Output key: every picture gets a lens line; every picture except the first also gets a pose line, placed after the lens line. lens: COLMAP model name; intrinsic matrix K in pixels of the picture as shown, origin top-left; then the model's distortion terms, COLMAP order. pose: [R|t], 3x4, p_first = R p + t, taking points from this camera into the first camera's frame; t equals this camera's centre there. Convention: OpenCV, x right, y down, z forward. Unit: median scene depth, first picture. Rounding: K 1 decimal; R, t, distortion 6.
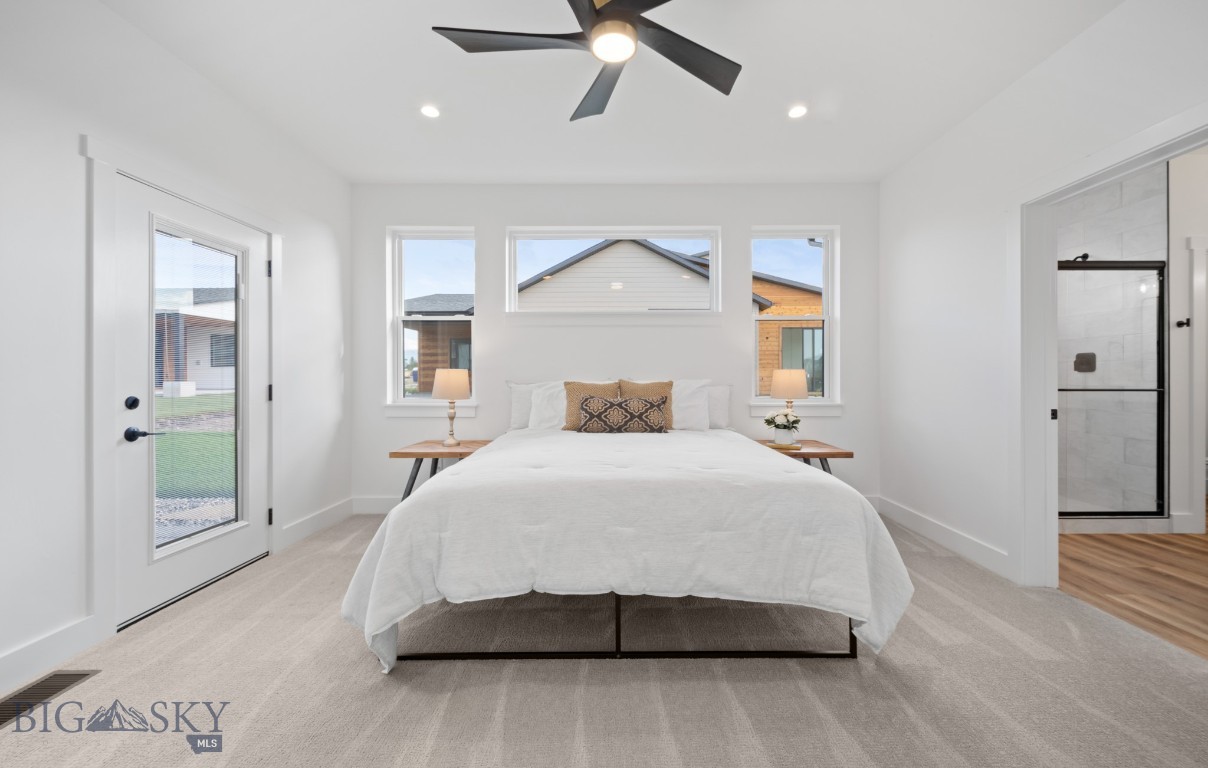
lens RADIAL K [[462.3, 0, 609.0], [0, 462.3, 391.3], [0, 0, 1]] dist [0.005847, -0.000345]
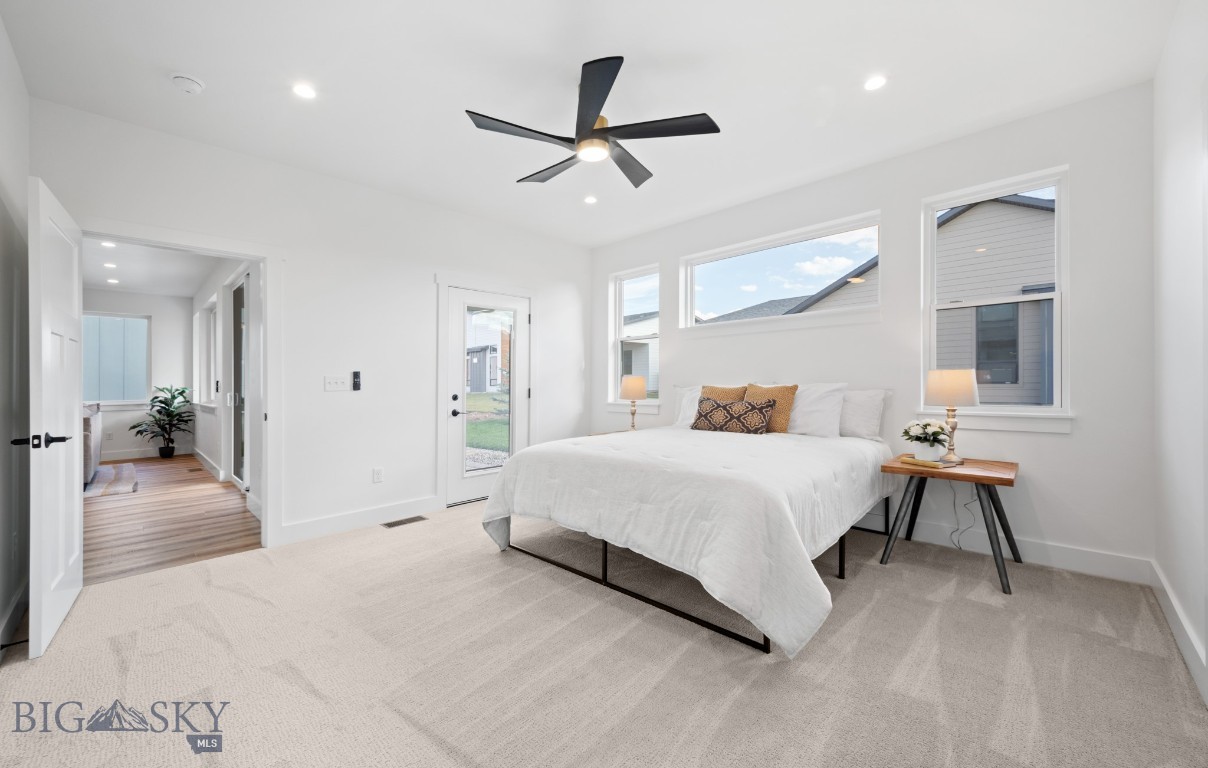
lens RADIAL K [[462.3, 0, 609.0], [0, 462.3, 391.3], [0, 0, 1]] dist [0.005847, -0.000345]
pose [[0.721330, 0.005517, -0.692570, 0.603061], [-0.009967, 0.999947, -0.002416, -0.002308], [0.692520, 0.008646, 0.721347, 0.001933]]
